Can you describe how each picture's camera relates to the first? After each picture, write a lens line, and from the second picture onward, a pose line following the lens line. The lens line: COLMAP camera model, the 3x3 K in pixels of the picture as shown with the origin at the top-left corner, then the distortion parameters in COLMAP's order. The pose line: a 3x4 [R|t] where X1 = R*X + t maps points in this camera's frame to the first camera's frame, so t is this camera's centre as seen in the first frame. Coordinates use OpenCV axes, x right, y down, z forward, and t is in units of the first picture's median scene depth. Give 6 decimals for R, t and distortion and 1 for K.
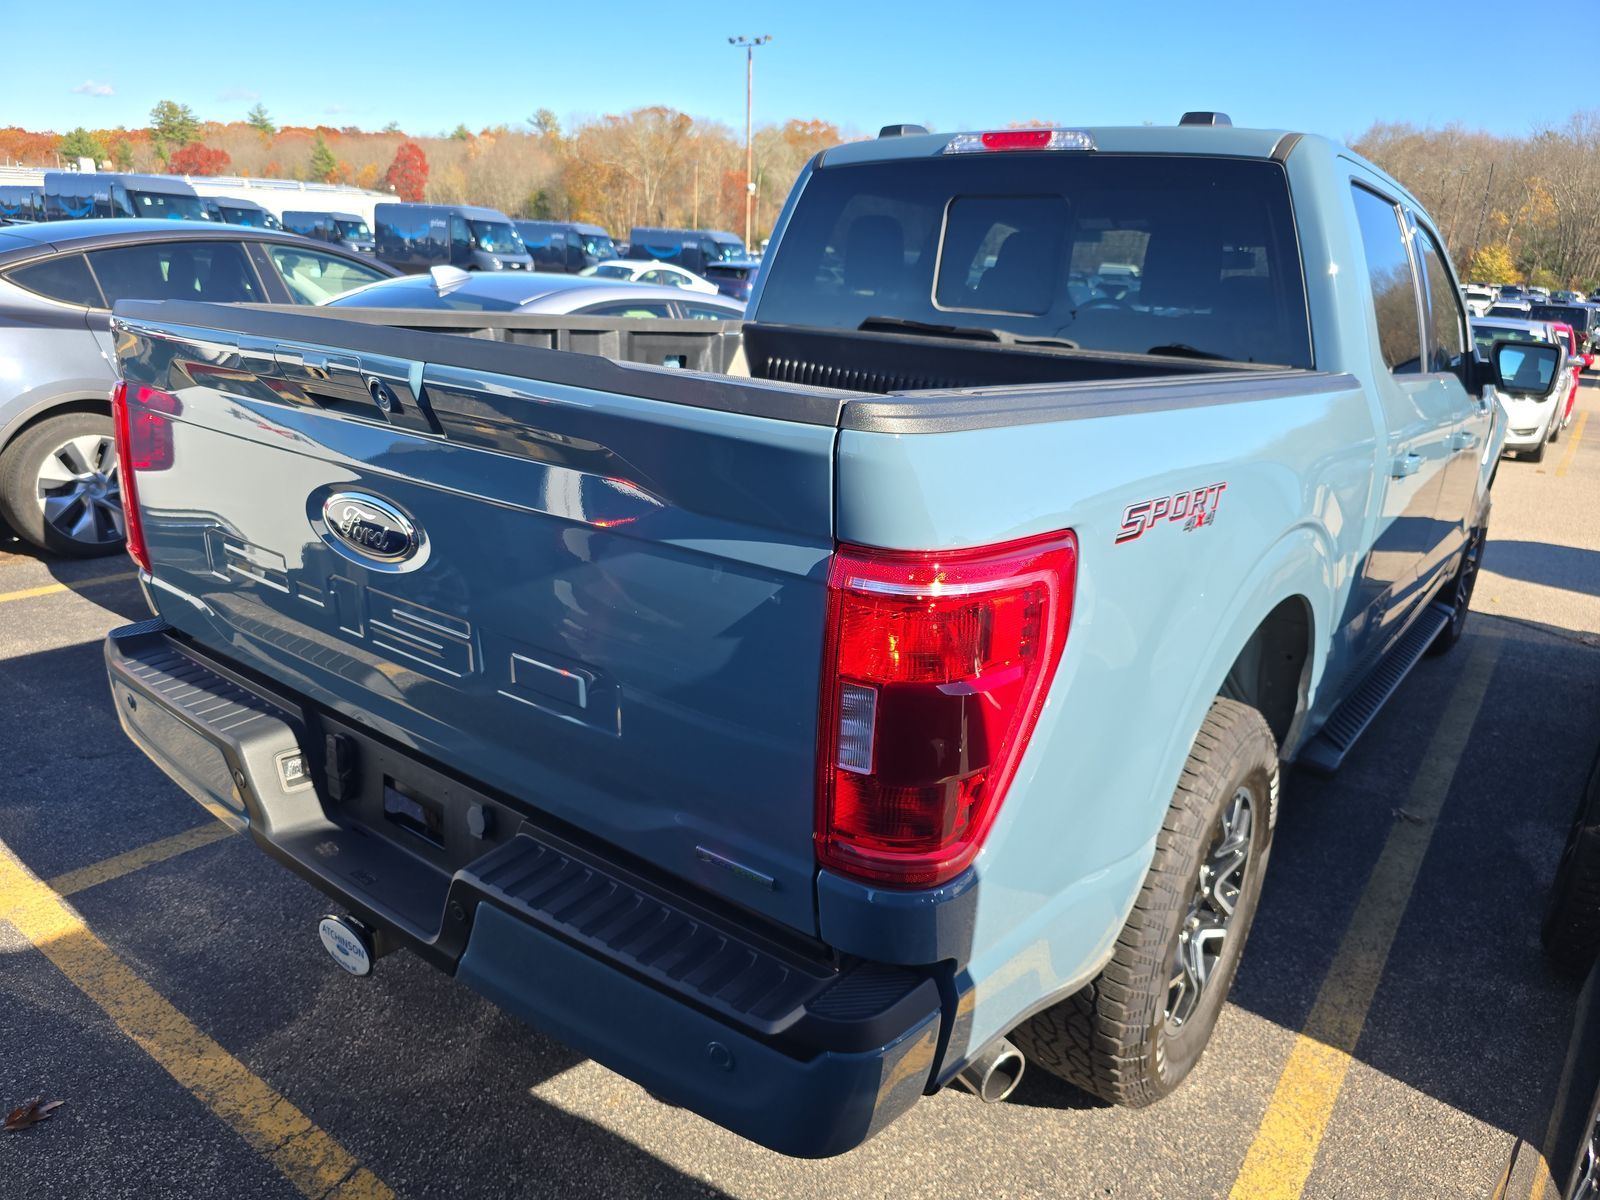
lens RADIAL K [[1085.5, 0, 800.0], [0, 1085.5, 600.0], [0, 0, 1]] dist [0.055752, -0.050020]
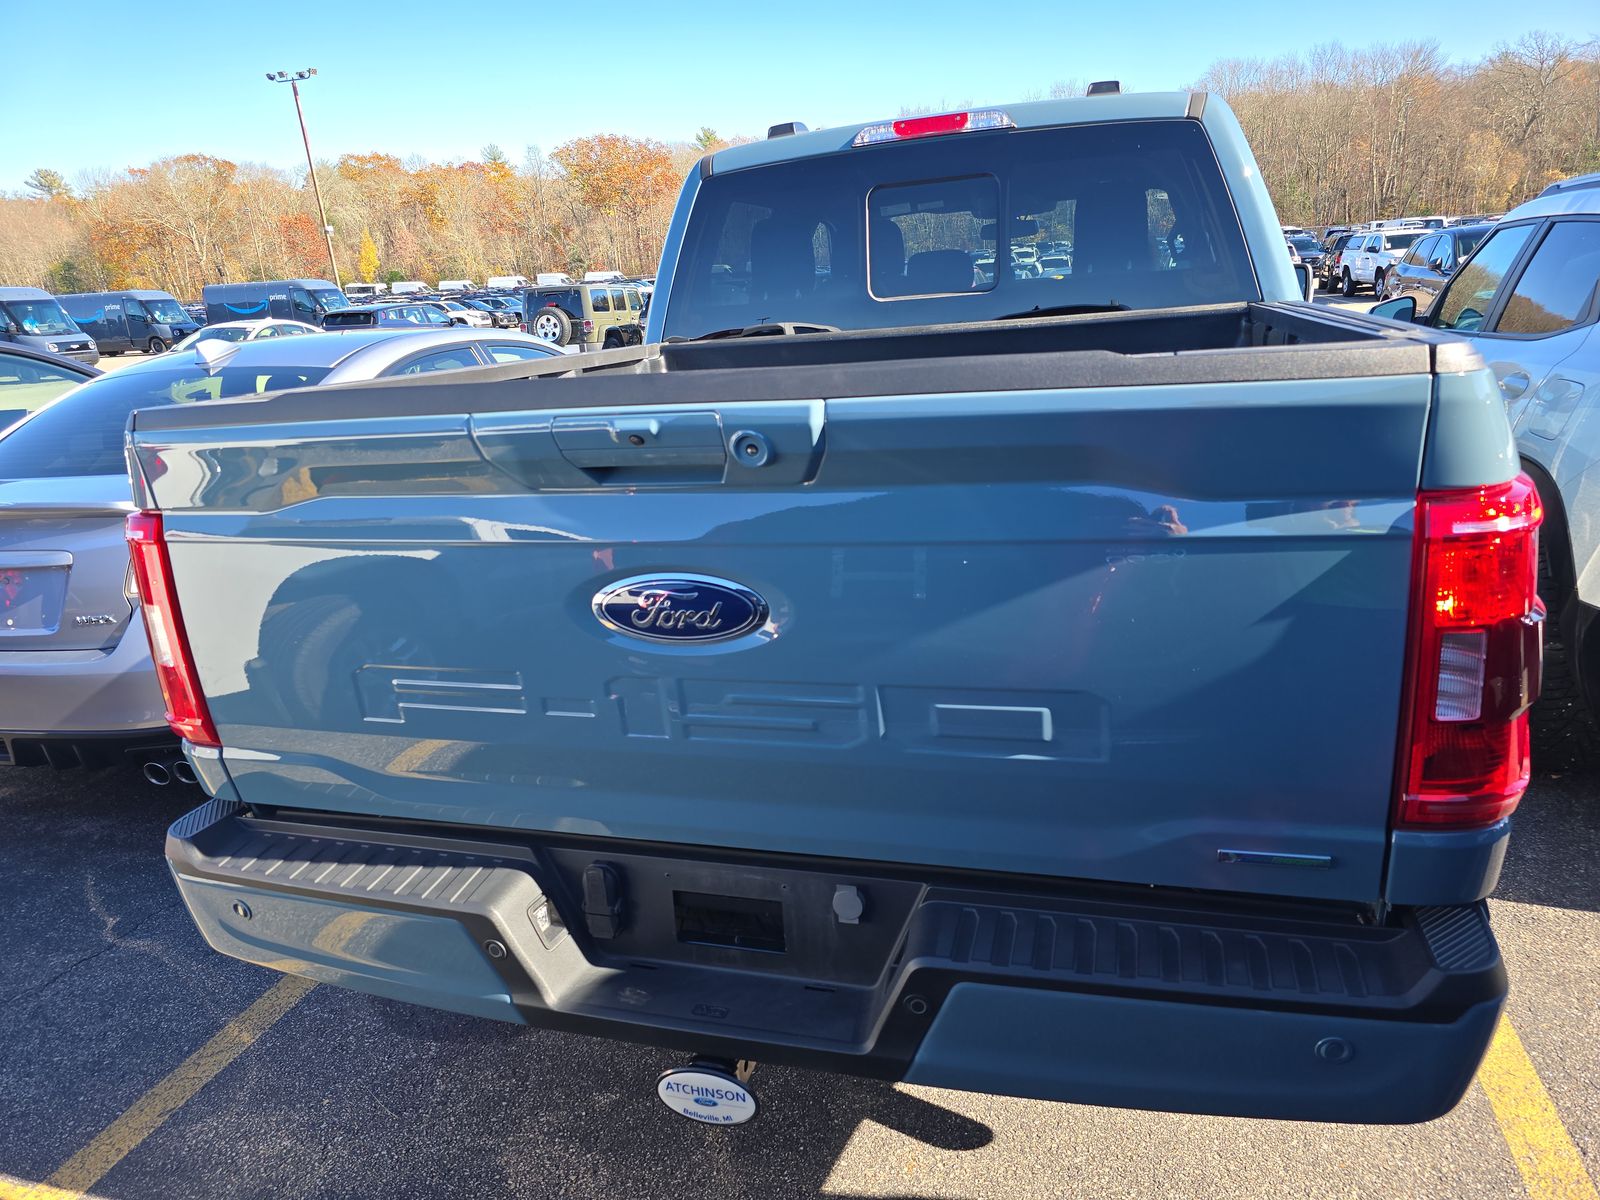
lens RADIAL K [[1069.8, 0, 800.0], [0, 1069.8, 600.0], [0, 0, 1]] dist [0.053309, -0.036210]
pose [[0.929814, -0.216962, 0.297277, -0.298317], [0.219305, 0.975313, 0.025879, -0.040109], [-0.295553, 0.041132, 0.954440, 0.091746]]
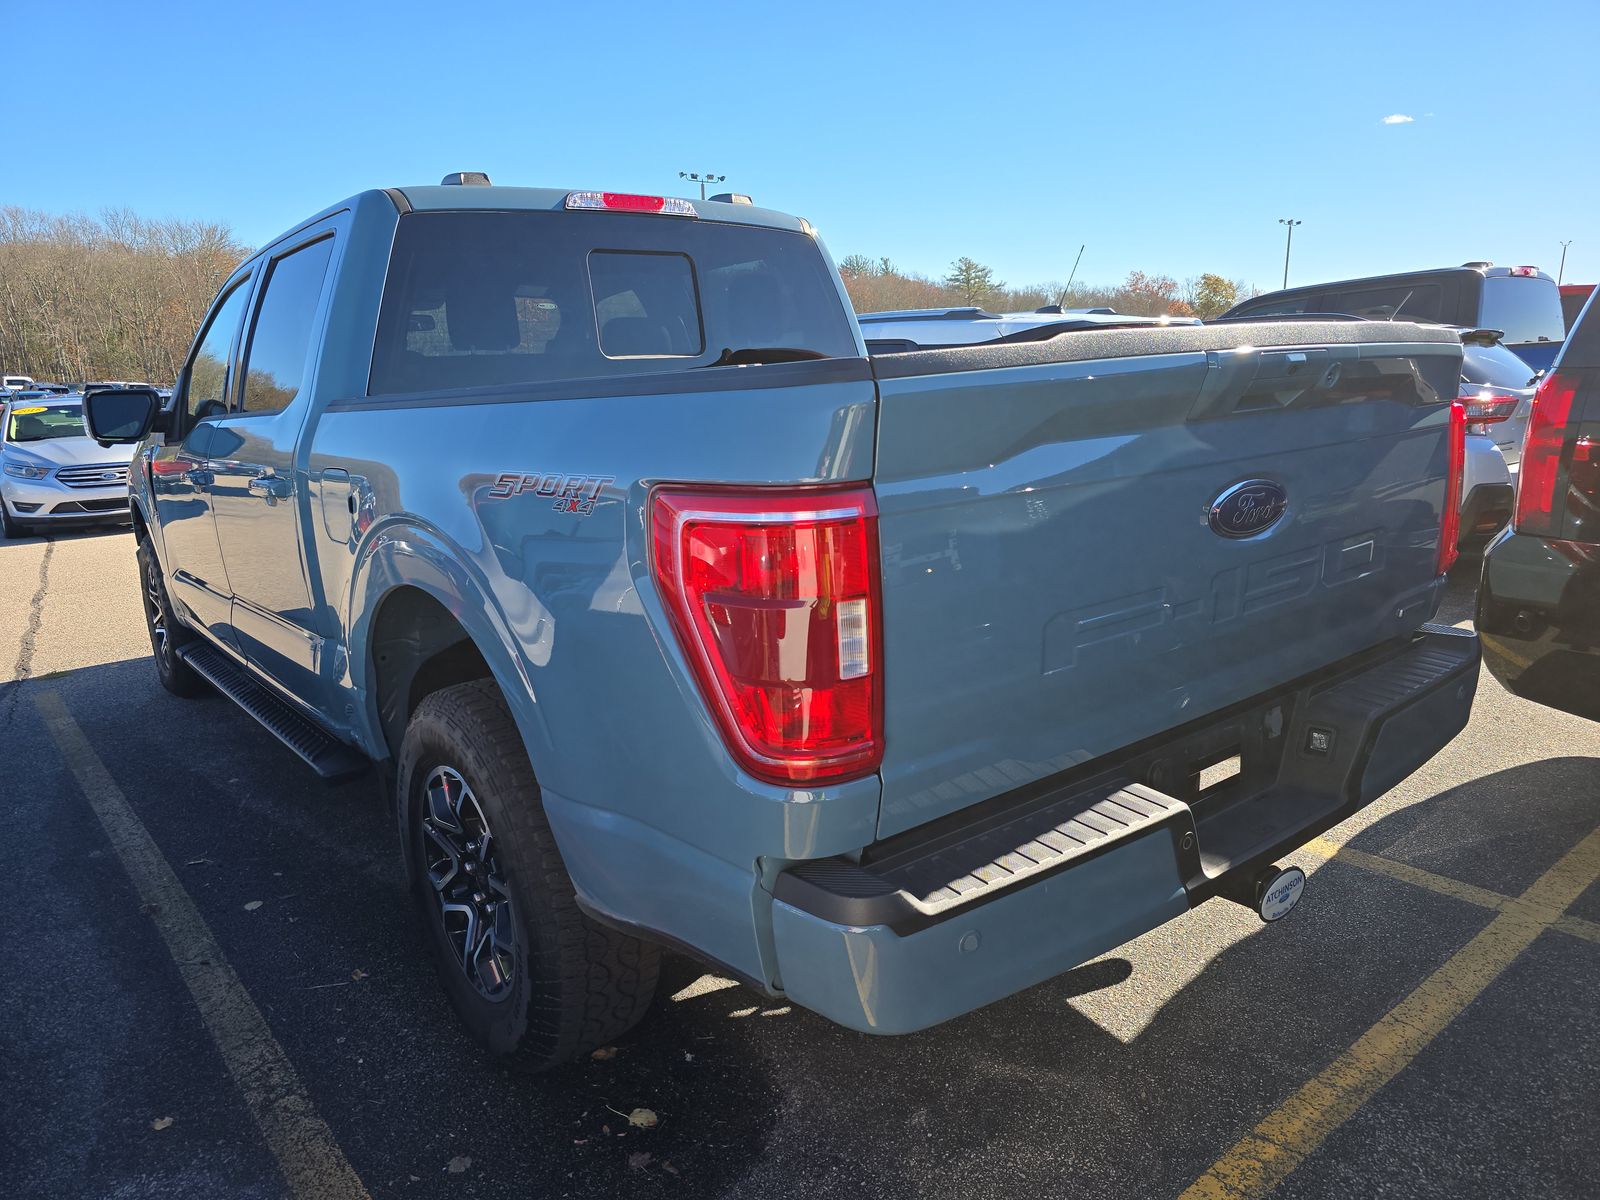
lens RADIAL K [[1084.2, 0, 773.9], [0, 1084.2, 596.8], [0, 0, 1]] dist [0.043169, -0.058249]
pose [[0.252832, -0.266319, 0.930135, -0.861391], [0.338801, 0.924869, 0.172718, -0.186299], [-0.906251, 0.271462, 0.324065, 0.599159]]
